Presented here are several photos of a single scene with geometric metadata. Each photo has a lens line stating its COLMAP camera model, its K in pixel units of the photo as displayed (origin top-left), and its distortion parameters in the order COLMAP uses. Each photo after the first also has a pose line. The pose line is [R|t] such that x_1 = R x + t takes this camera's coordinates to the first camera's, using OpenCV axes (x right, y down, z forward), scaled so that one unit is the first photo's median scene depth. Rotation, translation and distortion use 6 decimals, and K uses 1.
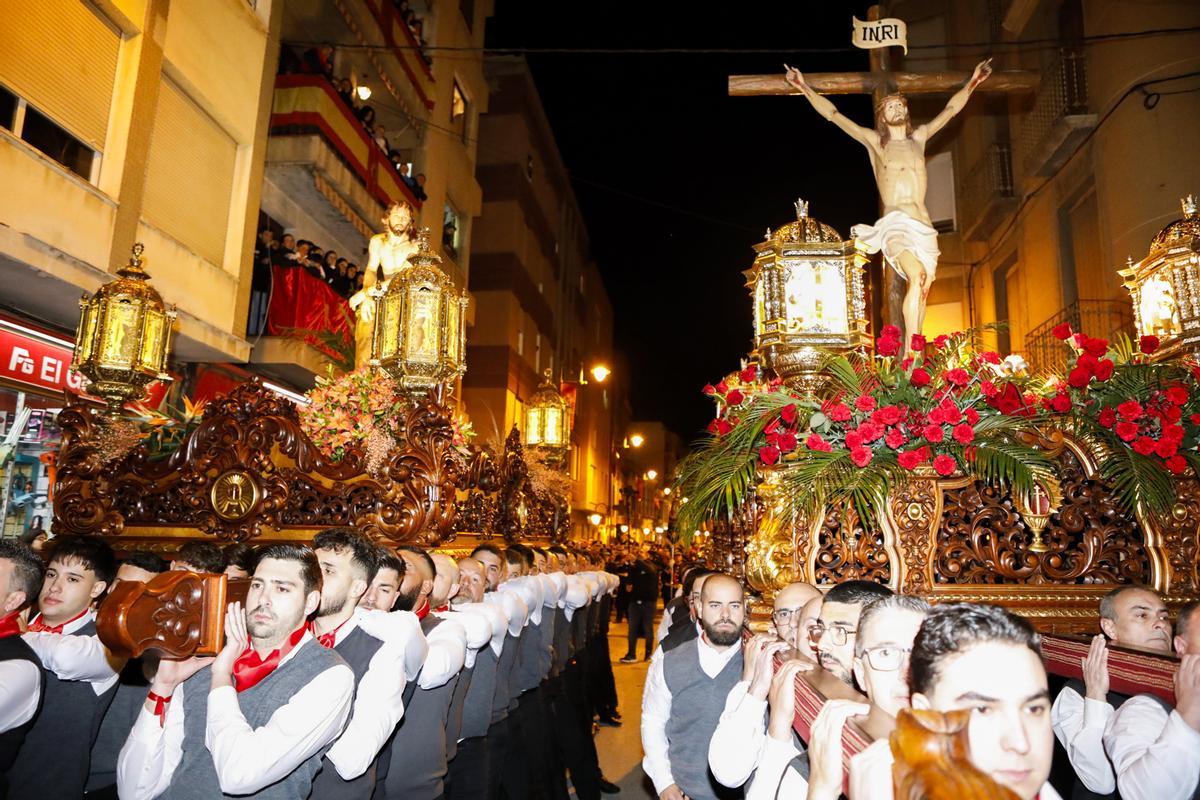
lens RADIAL K [[827.0, 0, 607.9], [0, 827.0, 400.4], [0, 0, 1]] dist [-0.103789, 0.075897]
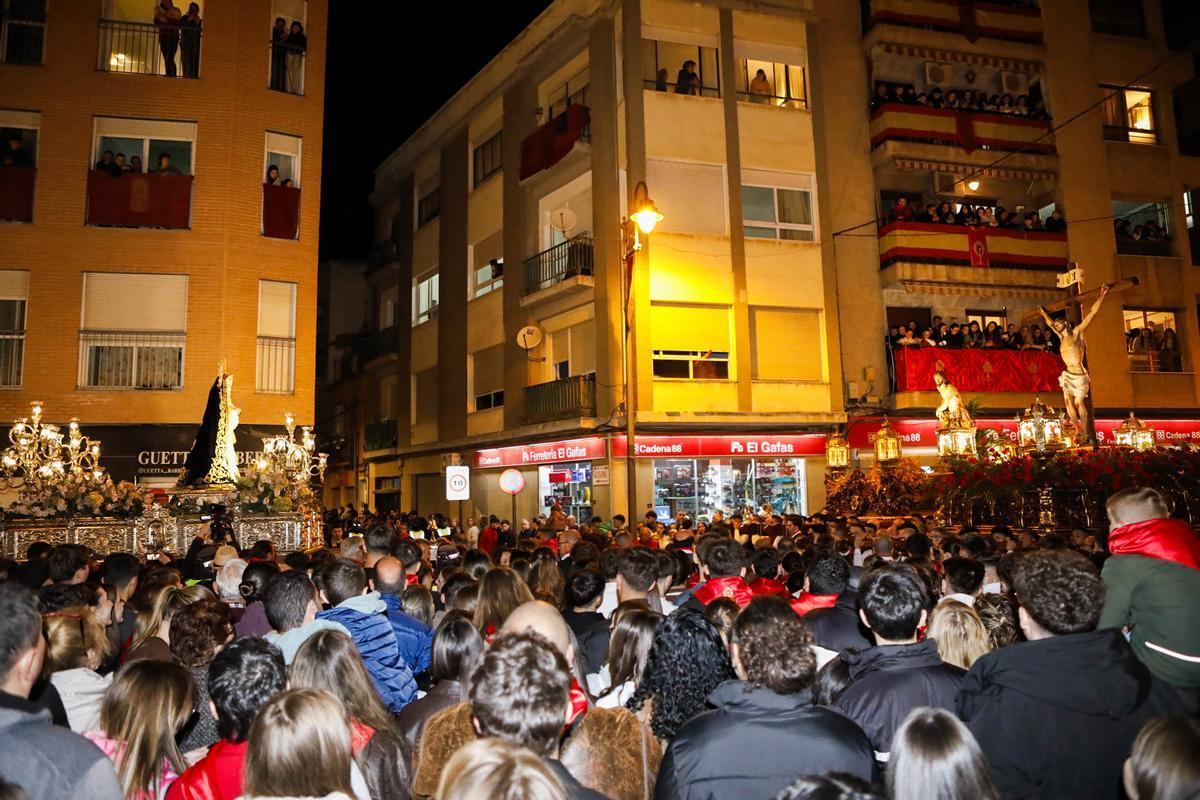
lens RADIAL K [[827.0, 0, 593.0], [0, 827.0, 396.5], [0, 0, 1]] dist [-0.103789, 0.075897]
pose [[0.307083, -0.142889, -0.940895, 1.419374], [0.184219, 0.978890, -0.088535, -0.055117], [0.933683, -0.146143, 0.326923, -0.195195]]
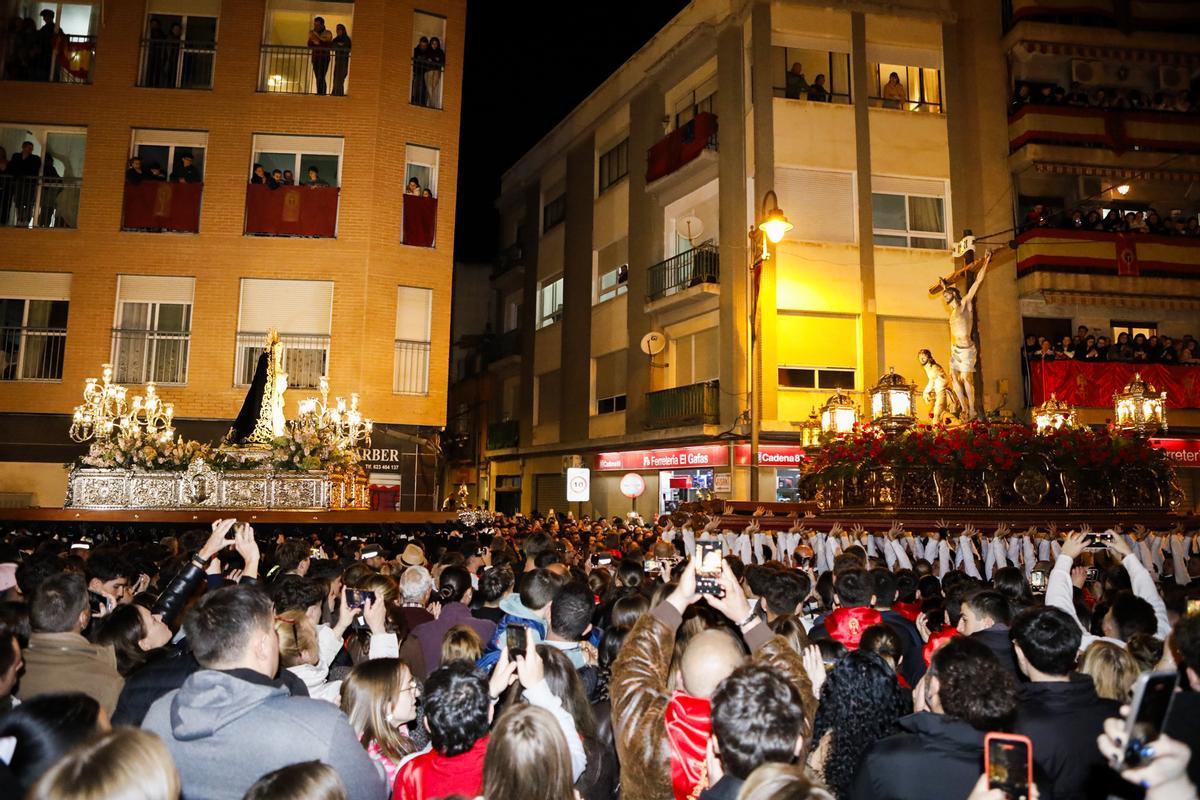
lens RADIAL K [[828.8, 0, 587.9], [0, 828.8, 393.3], [0, 0, 1]] dist [-0.100848, 0.062573]
pose [[0.177179, -0.140530, -0.974094, 1.443114], [0.147934, 0.982311, -0.114808, -0.075607], [0.972997, -0.123760, 0.194834, -0.237434]]
